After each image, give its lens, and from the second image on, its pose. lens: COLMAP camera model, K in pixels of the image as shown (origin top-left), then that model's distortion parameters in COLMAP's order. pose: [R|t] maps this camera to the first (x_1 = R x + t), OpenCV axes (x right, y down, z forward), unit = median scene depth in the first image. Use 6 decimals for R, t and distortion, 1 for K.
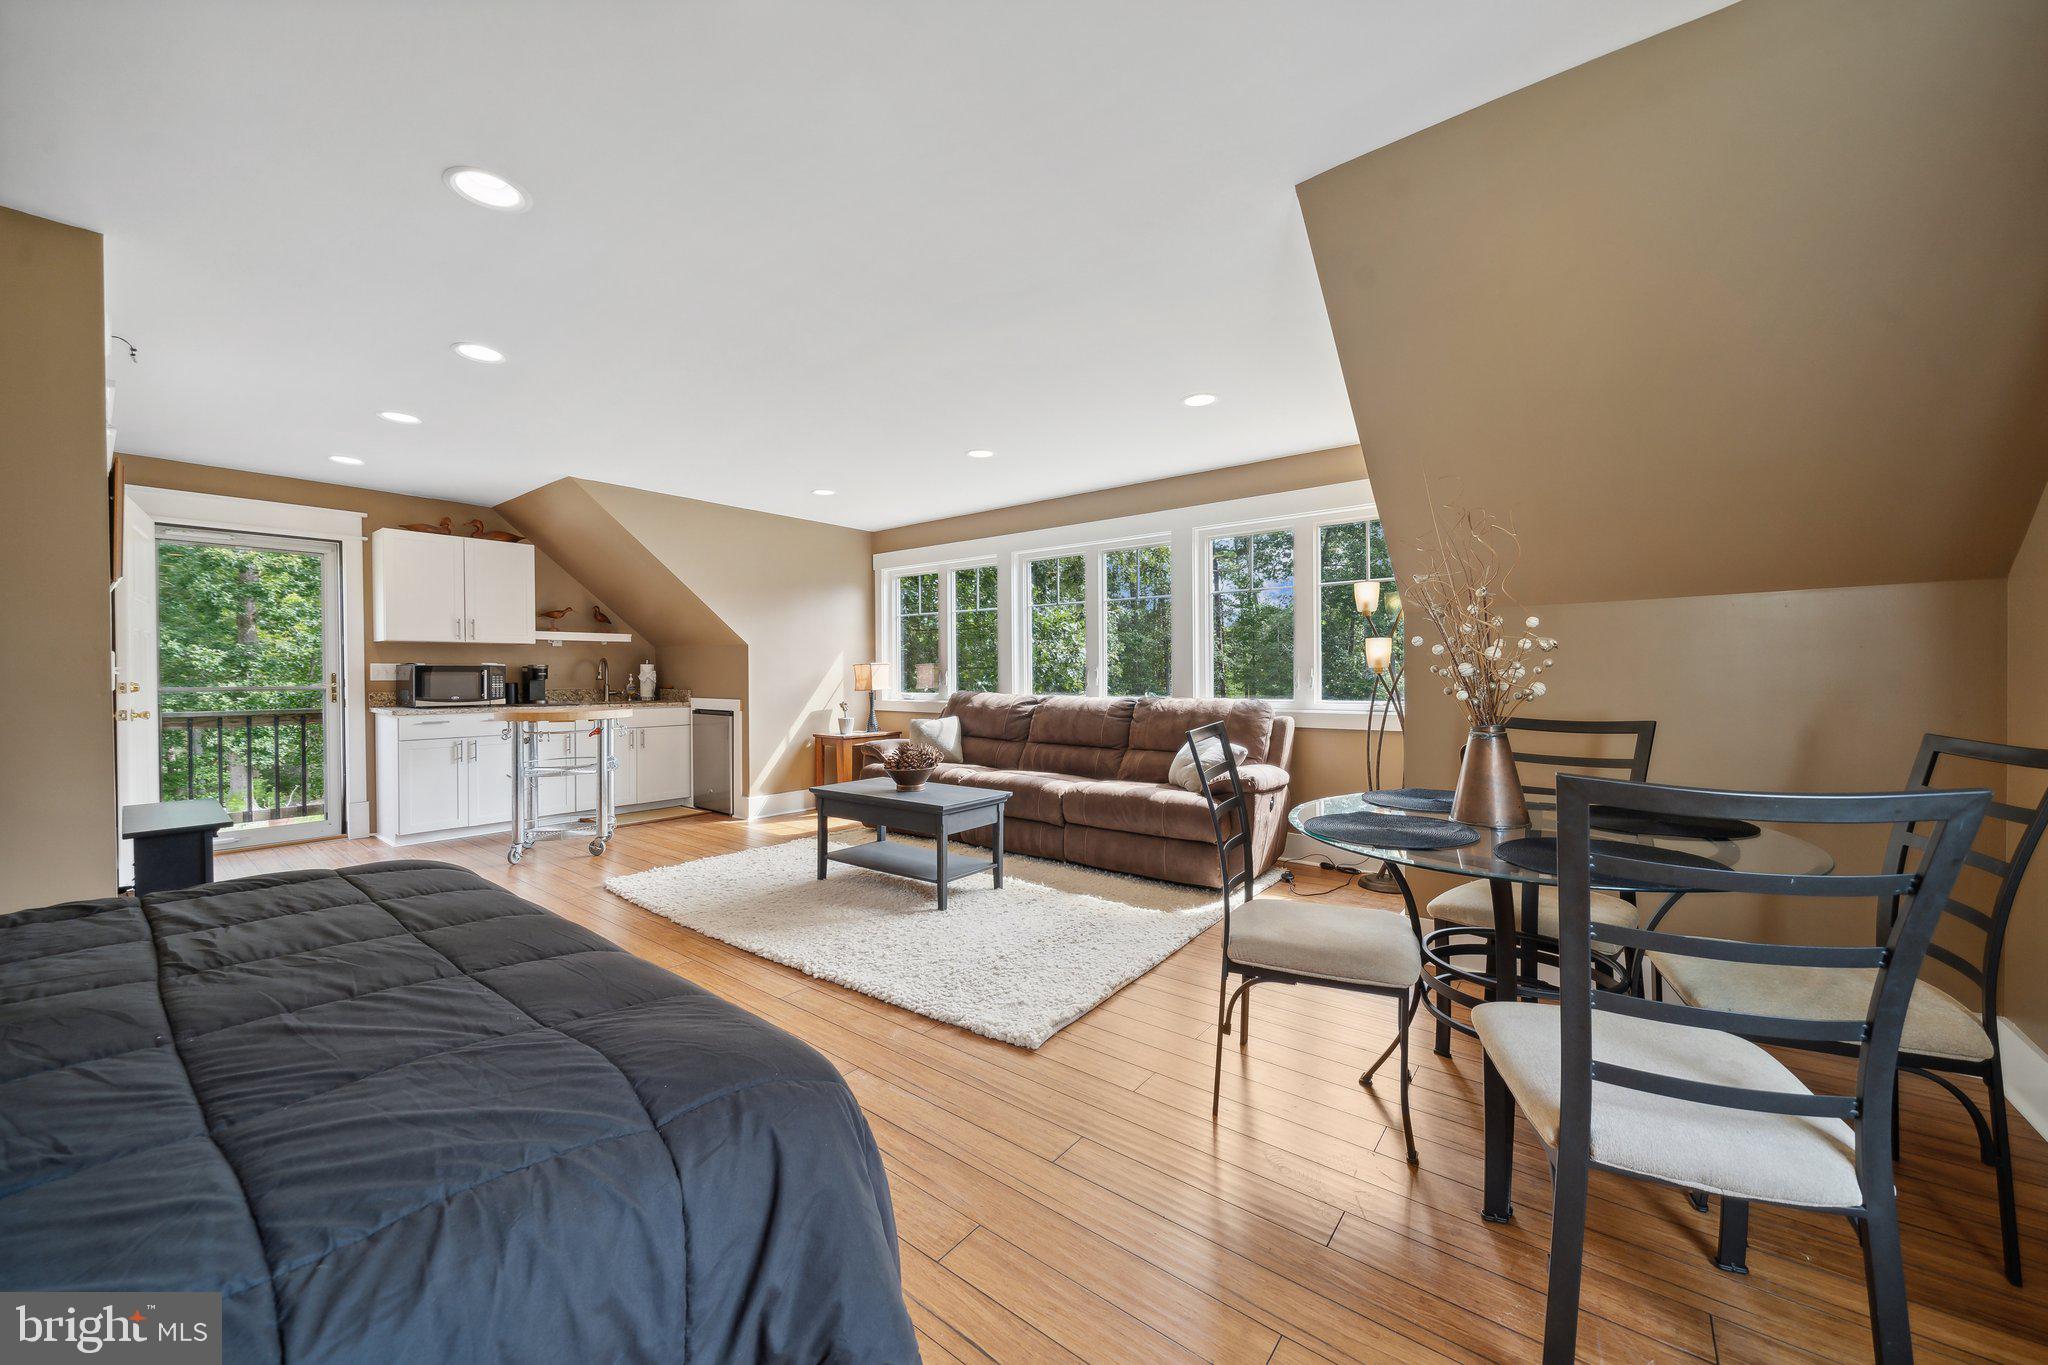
lens RADIAL K [[760.0, 0, 1024.0], [0, 760.0, 682.5], [0, 0, 1]] dist [-0.000251, -0.000018]
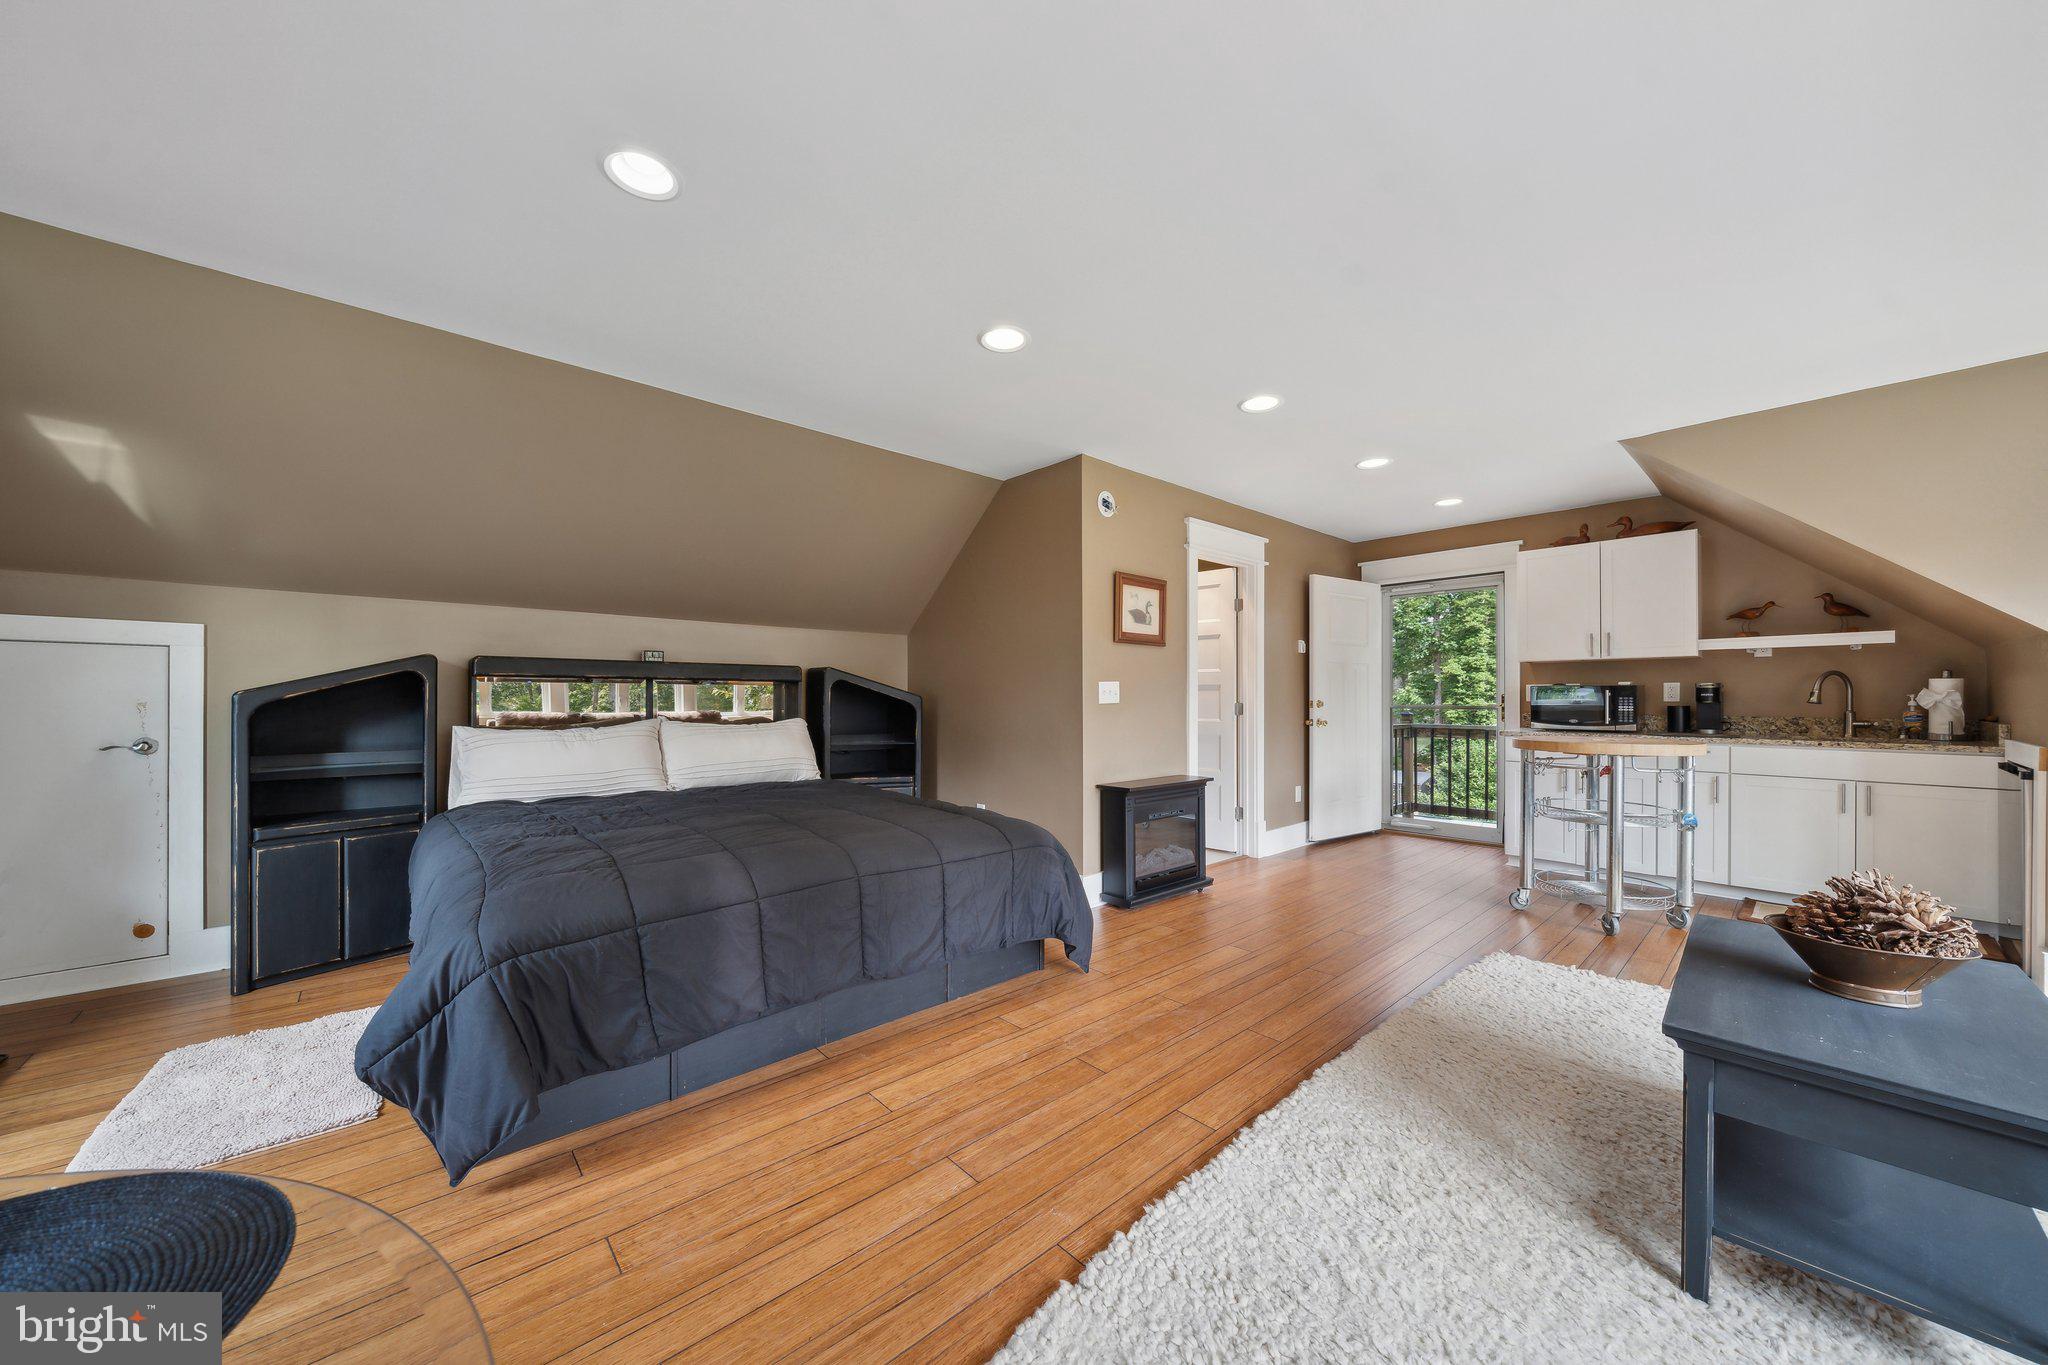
lens RADIAL K [[732.8, 0, 1031.2], [0, 732.8, 696.2], [0, 0, 1]] dist [0.000370, -0.000012]
pose [[-0.145622, 0.001777, -0.989339, 0.197243], [-0.011244, 0.999931, 0.003451, -0.004585], [0.989276, 0.011626, -0.145592, 0.438651]]
